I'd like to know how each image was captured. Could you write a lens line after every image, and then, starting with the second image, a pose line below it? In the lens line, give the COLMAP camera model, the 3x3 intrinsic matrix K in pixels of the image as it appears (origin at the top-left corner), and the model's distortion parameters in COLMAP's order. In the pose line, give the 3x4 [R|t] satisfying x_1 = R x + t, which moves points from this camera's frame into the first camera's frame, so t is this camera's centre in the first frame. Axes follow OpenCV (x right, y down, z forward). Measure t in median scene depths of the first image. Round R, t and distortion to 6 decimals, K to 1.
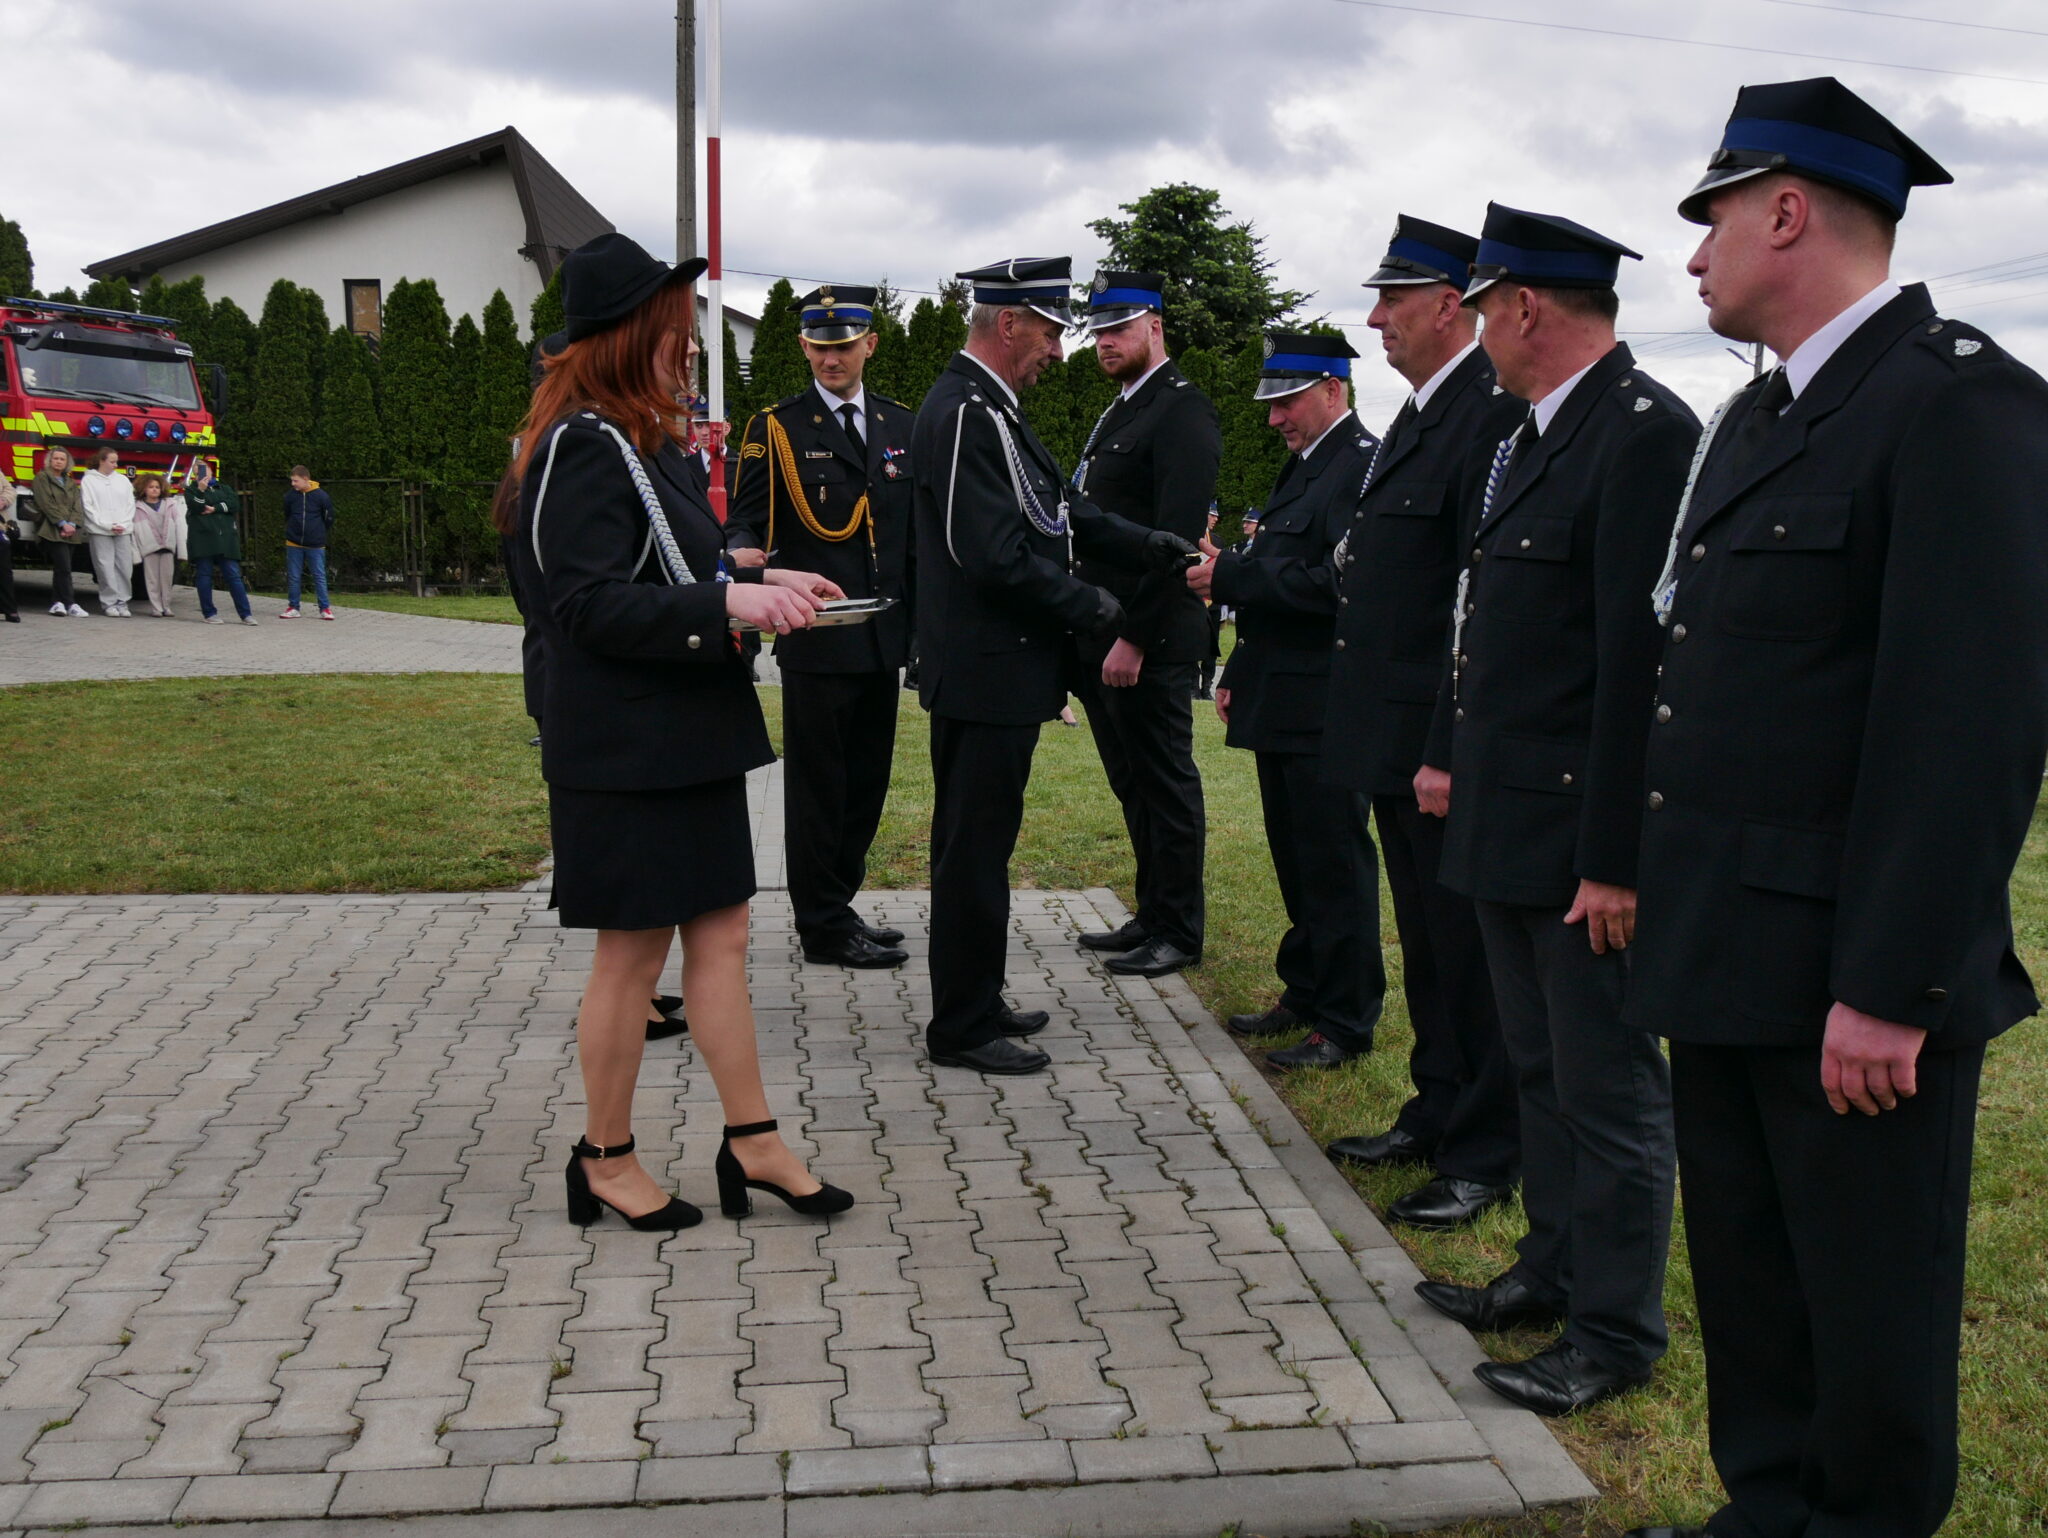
lens RADIAL K [[1856.5, 0, 1017.8], [0, 1856.5, 757.2], [0, 0, 1]] dist [-0.051384, 0.018394]
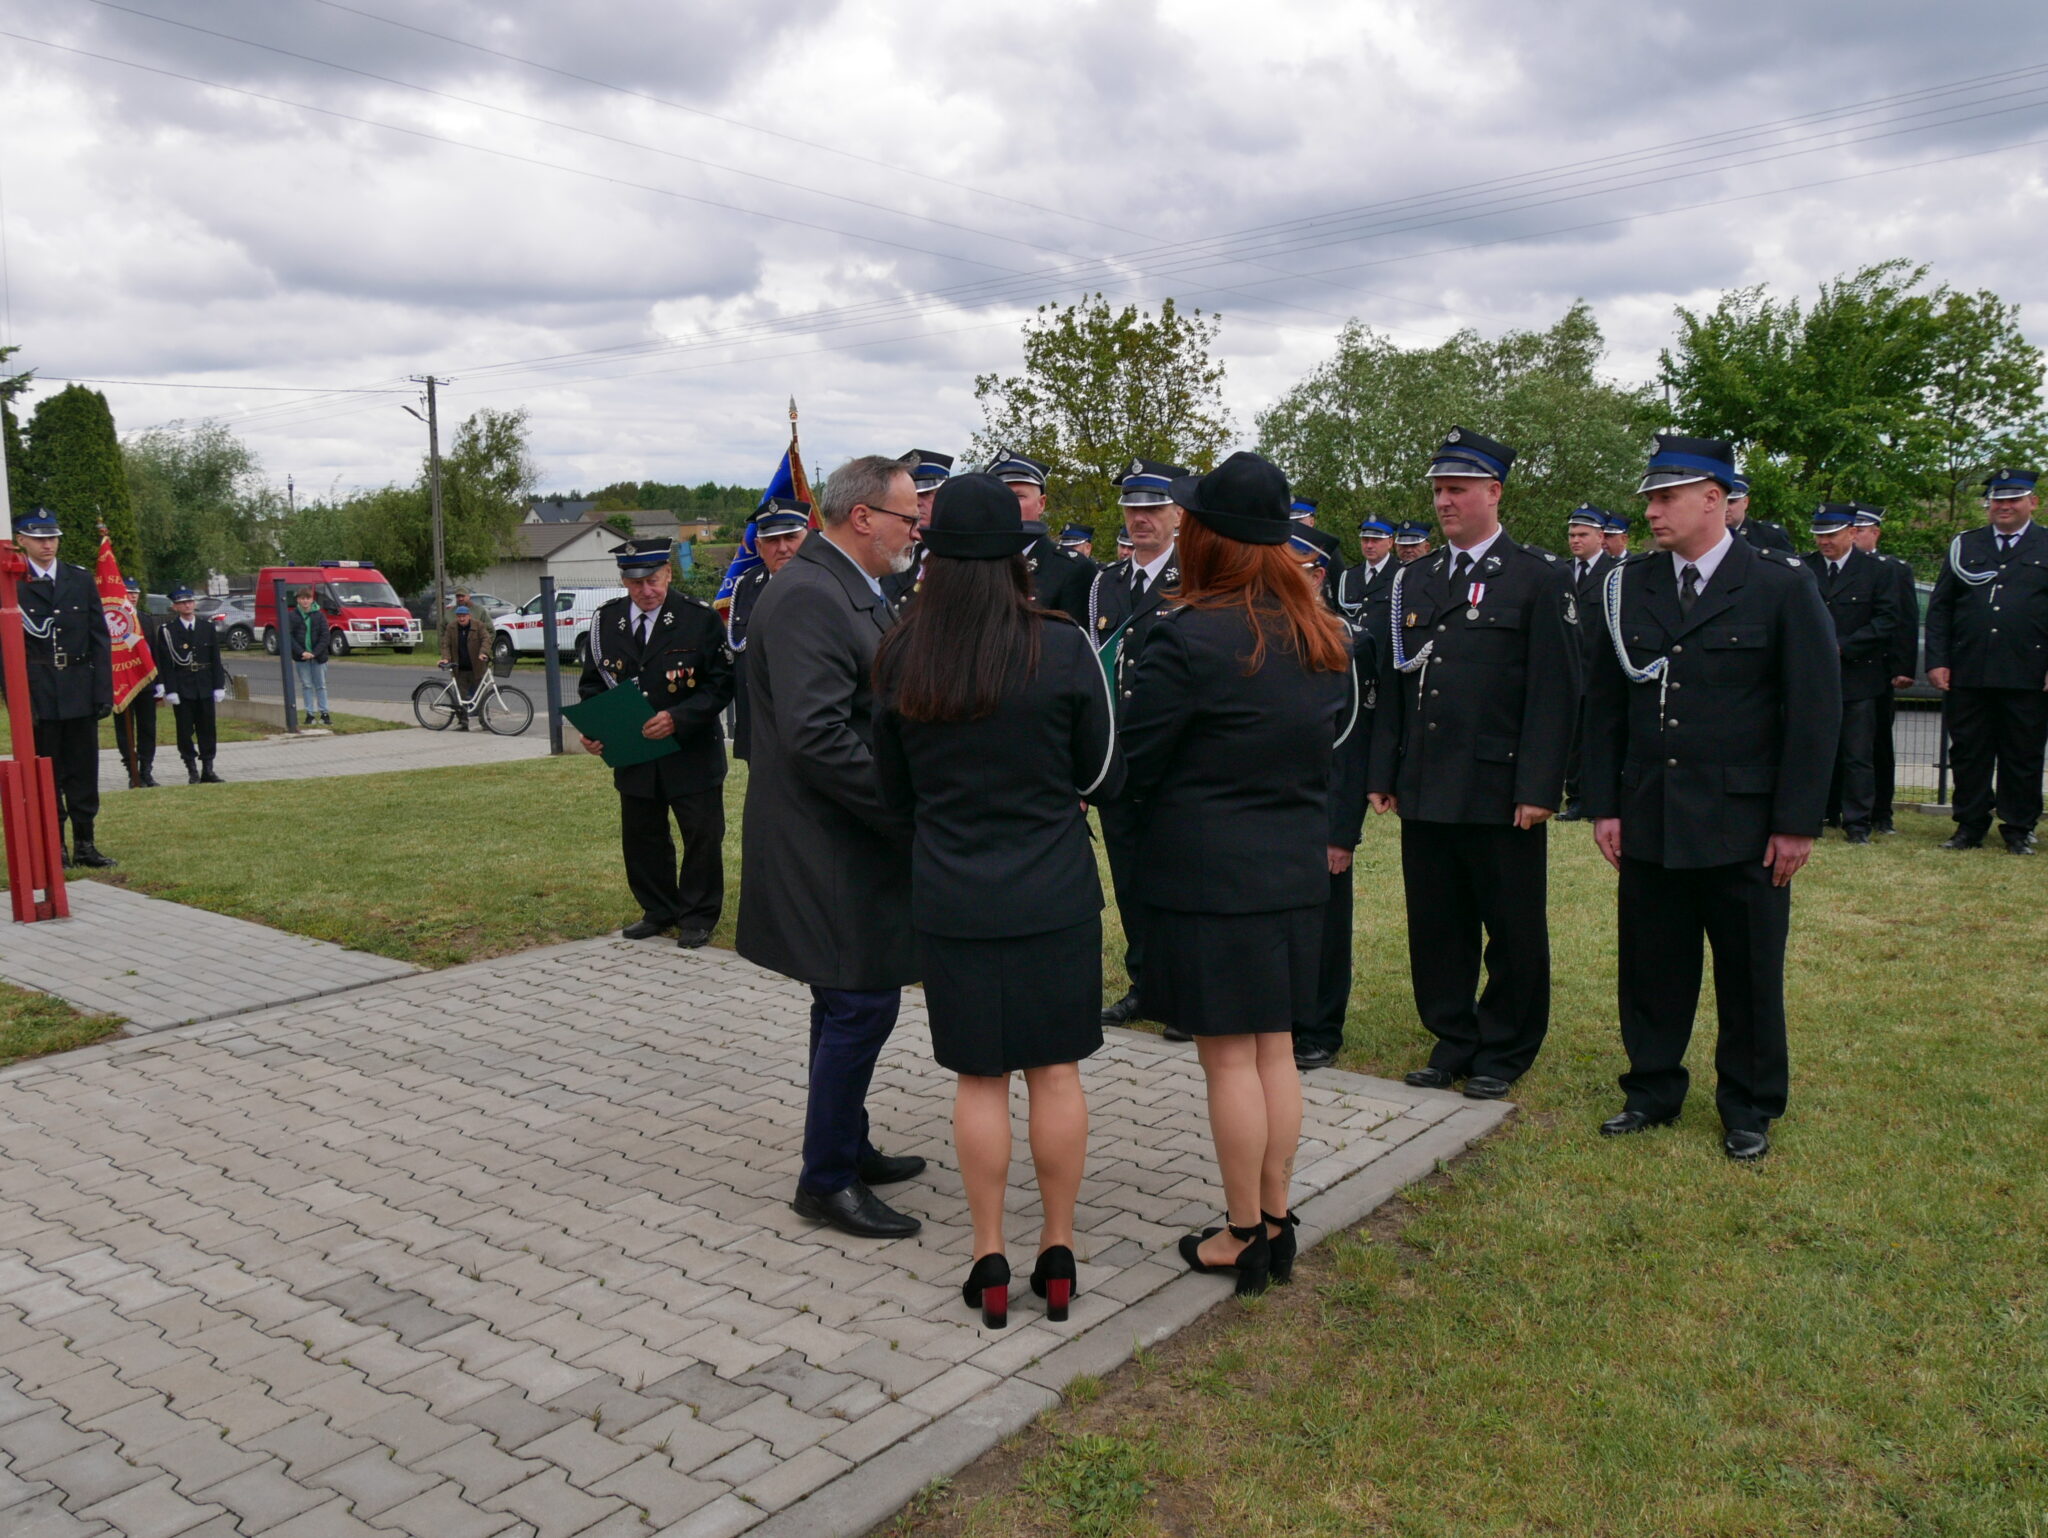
lens RADIAL K [[1836.6, 0, 1072.5], [0, 1836.6, 776.1], [0, 0, 1]] dist [-0.042172, 0.001217]
pose [[0.696587, -0.120630, 0.707258, -0.564917], [0.124734, 0.991114, 0.046193, -0.045247], [-0.706546, 0.056042, 0.705444, -0.041160]]
